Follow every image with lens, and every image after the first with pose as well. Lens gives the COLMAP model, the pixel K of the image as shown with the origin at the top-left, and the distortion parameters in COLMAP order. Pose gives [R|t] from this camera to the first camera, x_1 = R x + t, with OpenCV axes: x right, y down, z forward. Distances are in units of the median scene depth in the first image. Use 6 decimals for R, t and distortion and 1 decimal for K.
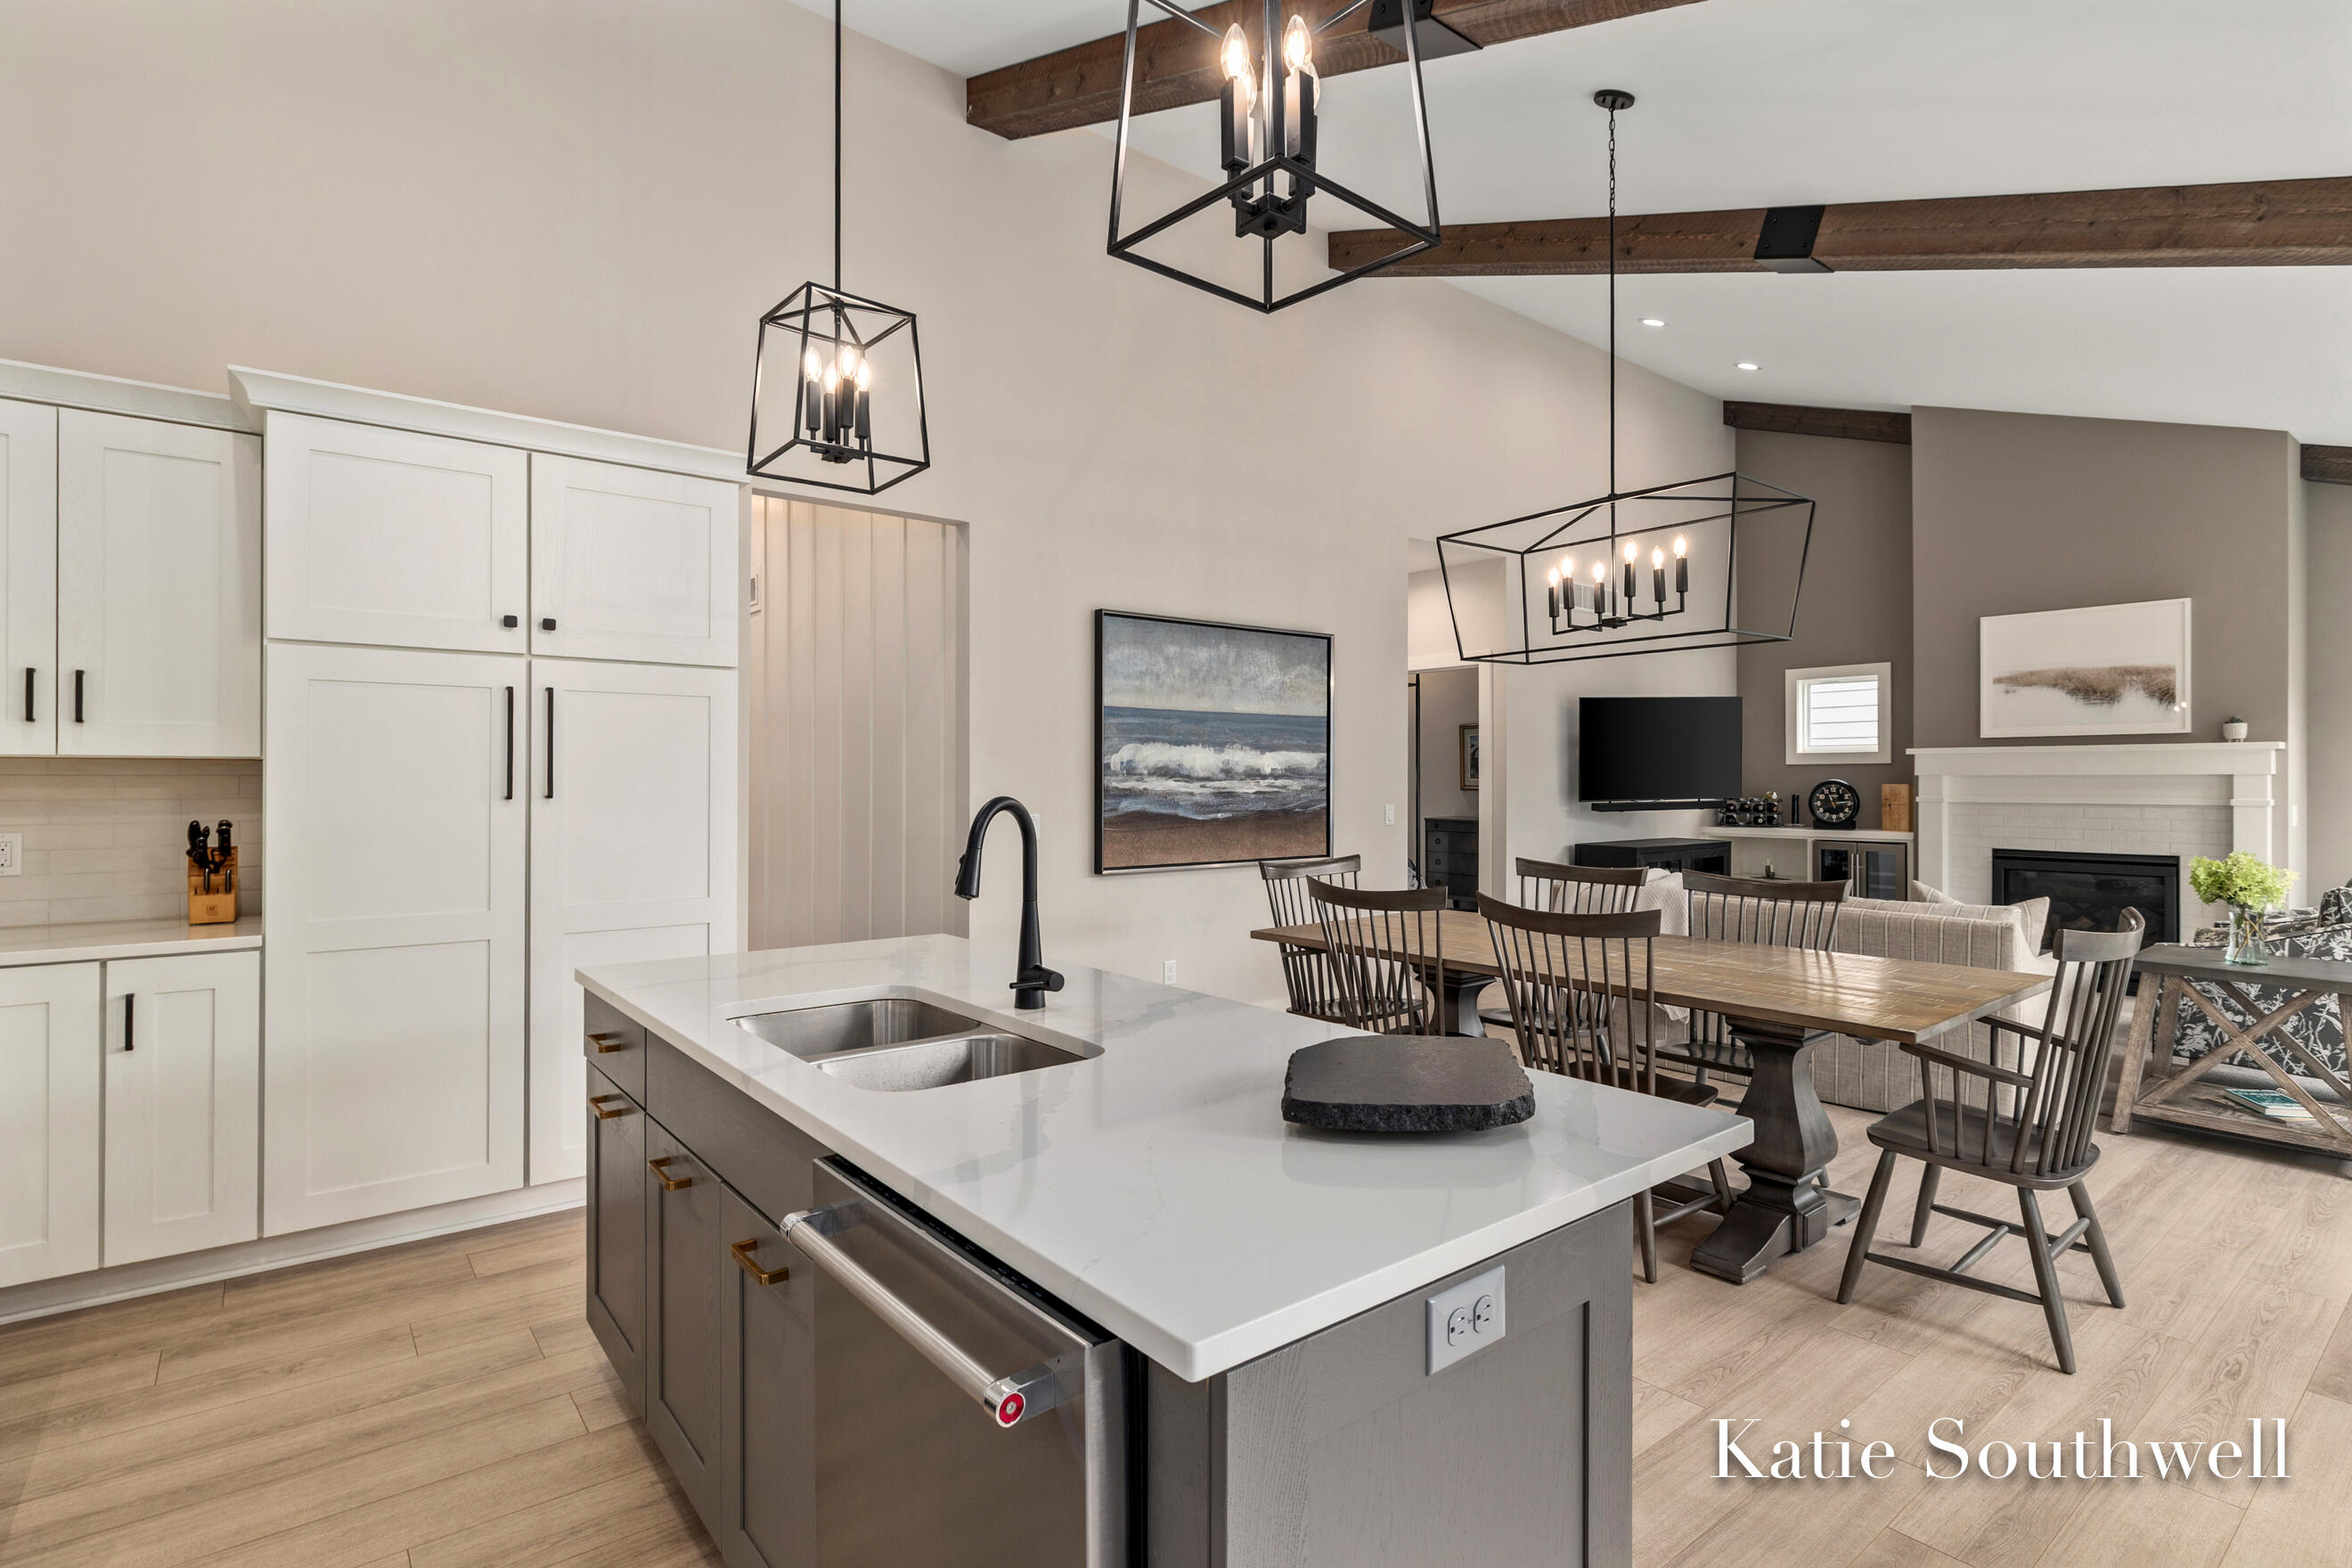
lens RADIAL K [[1152.8, 0, 1175.4], [0, 1152.8, 783.2], [0, 0, 1]] dist [0.000323, 0.000541]
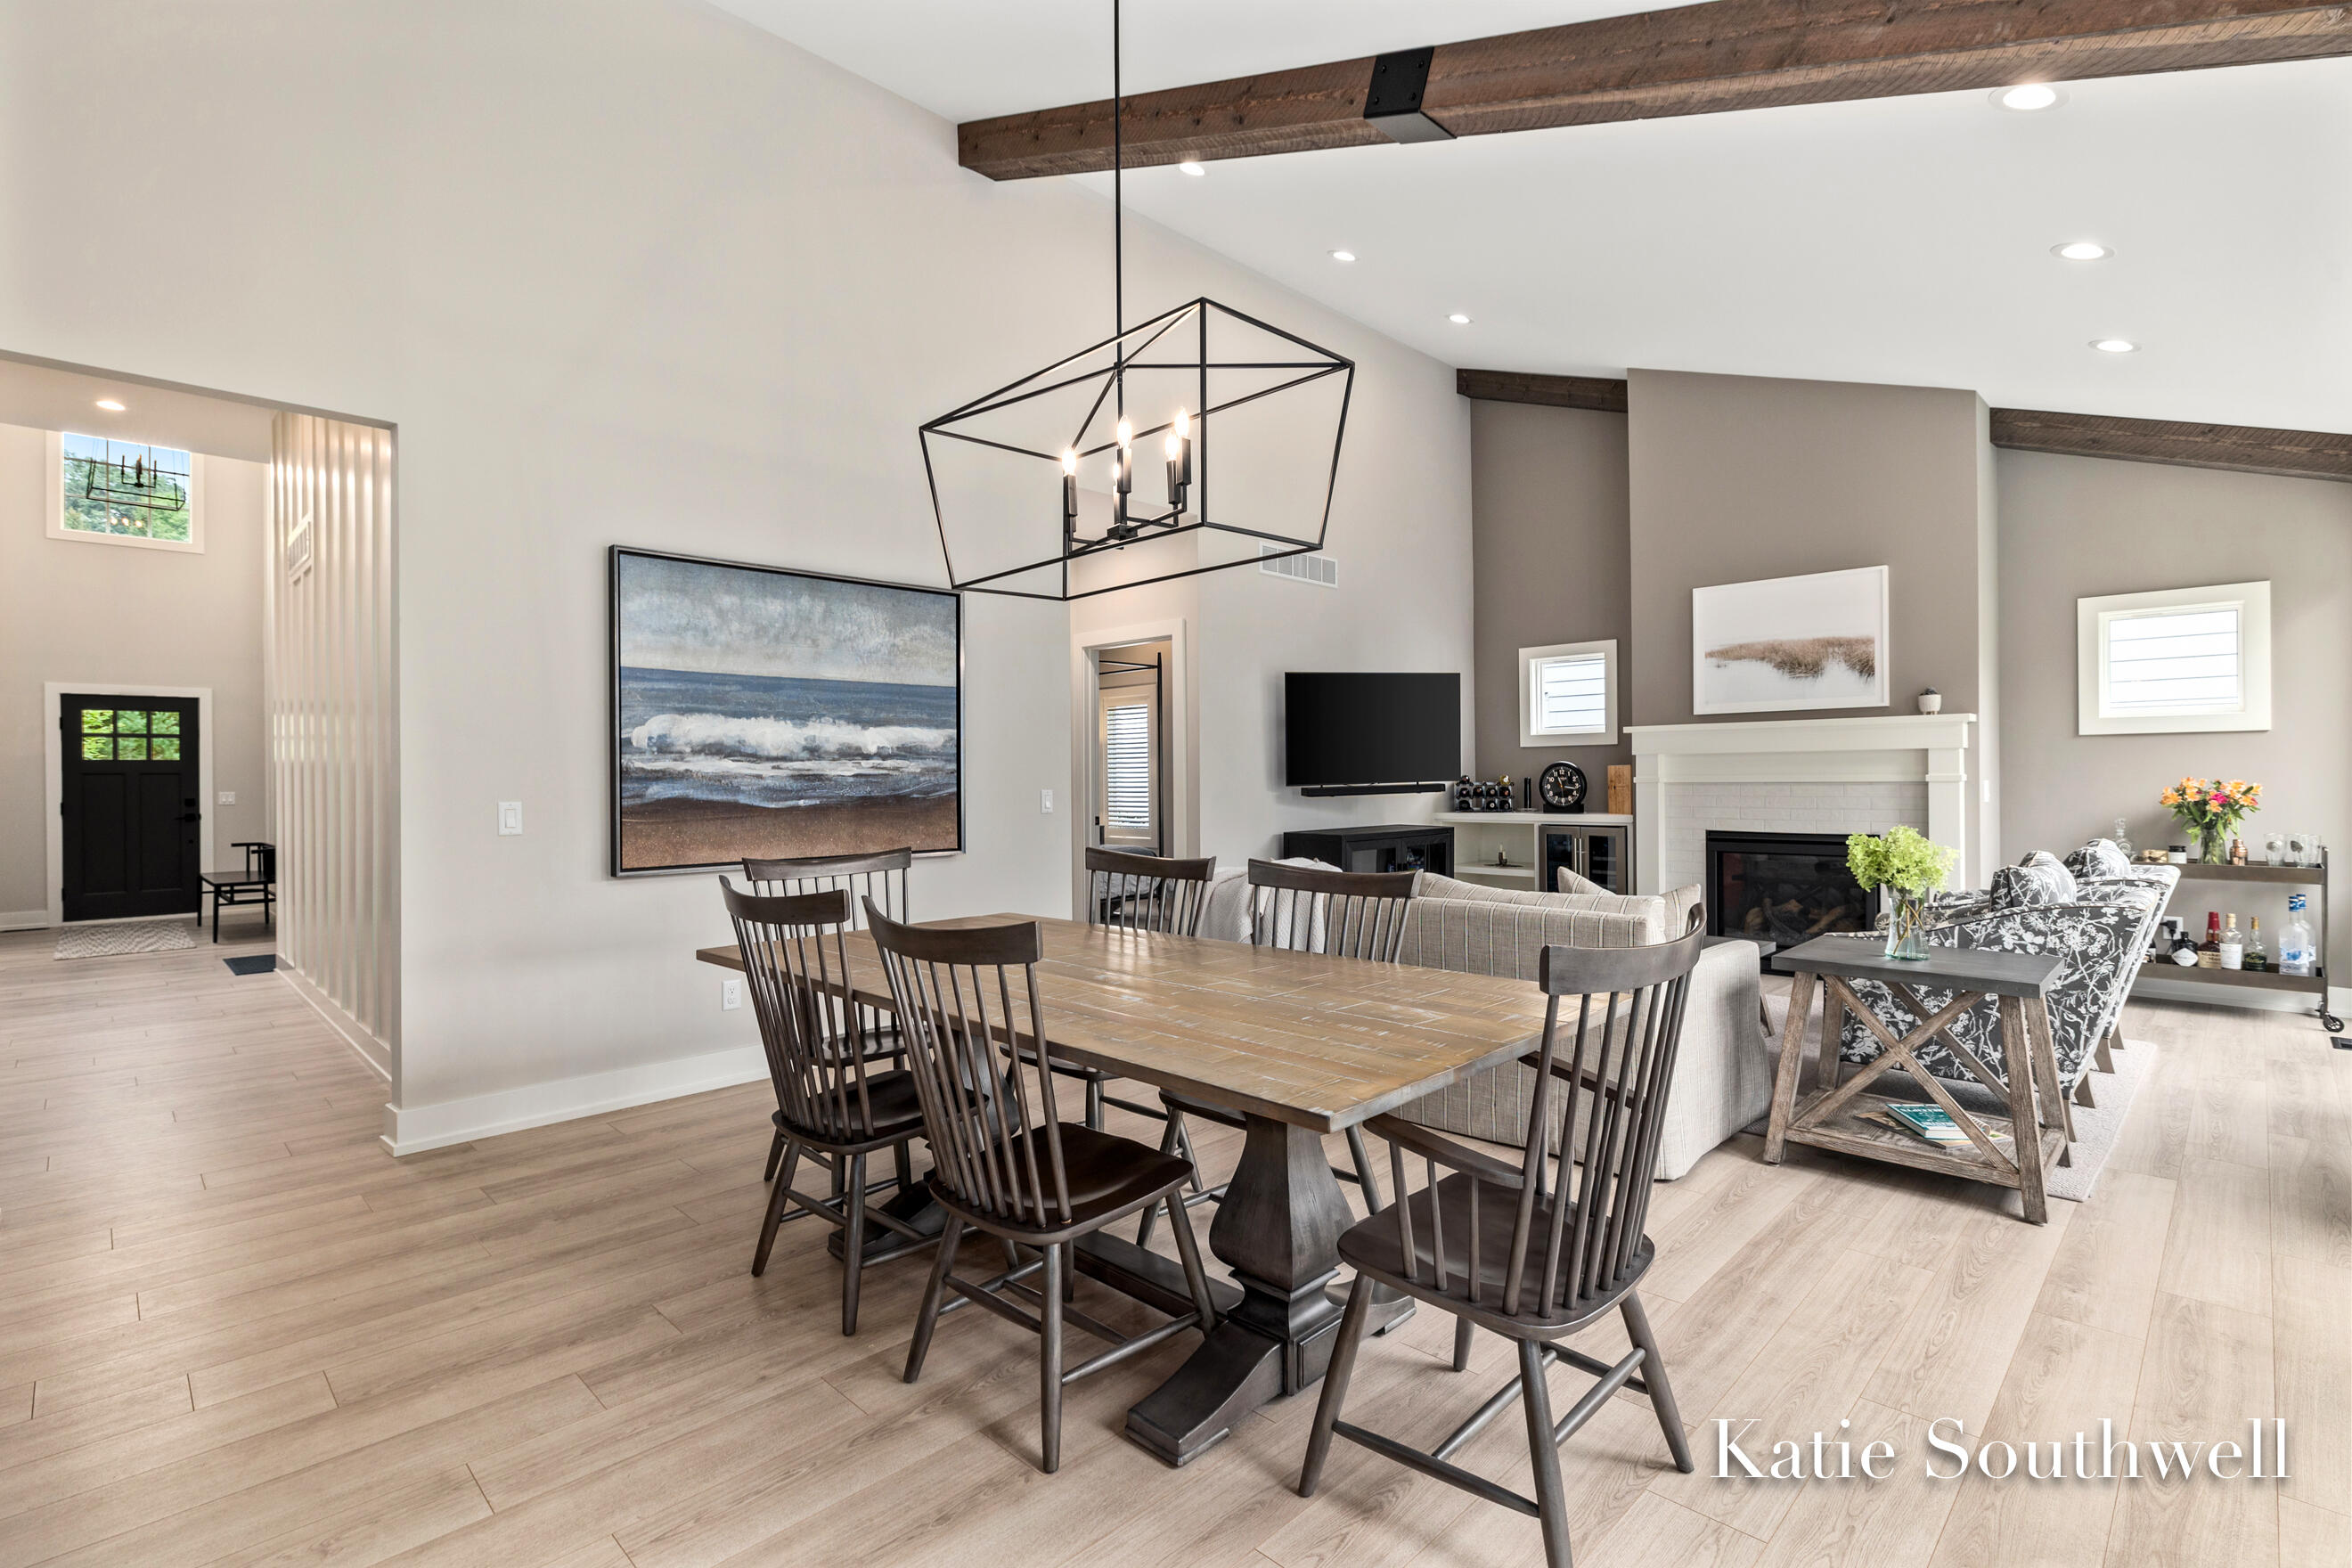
lens RADIAL K [[1100.0, 0, 1176.0], [0, 1100.0, 784.0], [0, 0, 1]] dist [-0.001384, 0.000155]
pose [[0.993664, -0.009682, 0.111976, 0.147574], [0.009437, 0.999952, 0.002716, 0.010077], [-0.111997, -0.001642, 0.993707, 0.124211]]
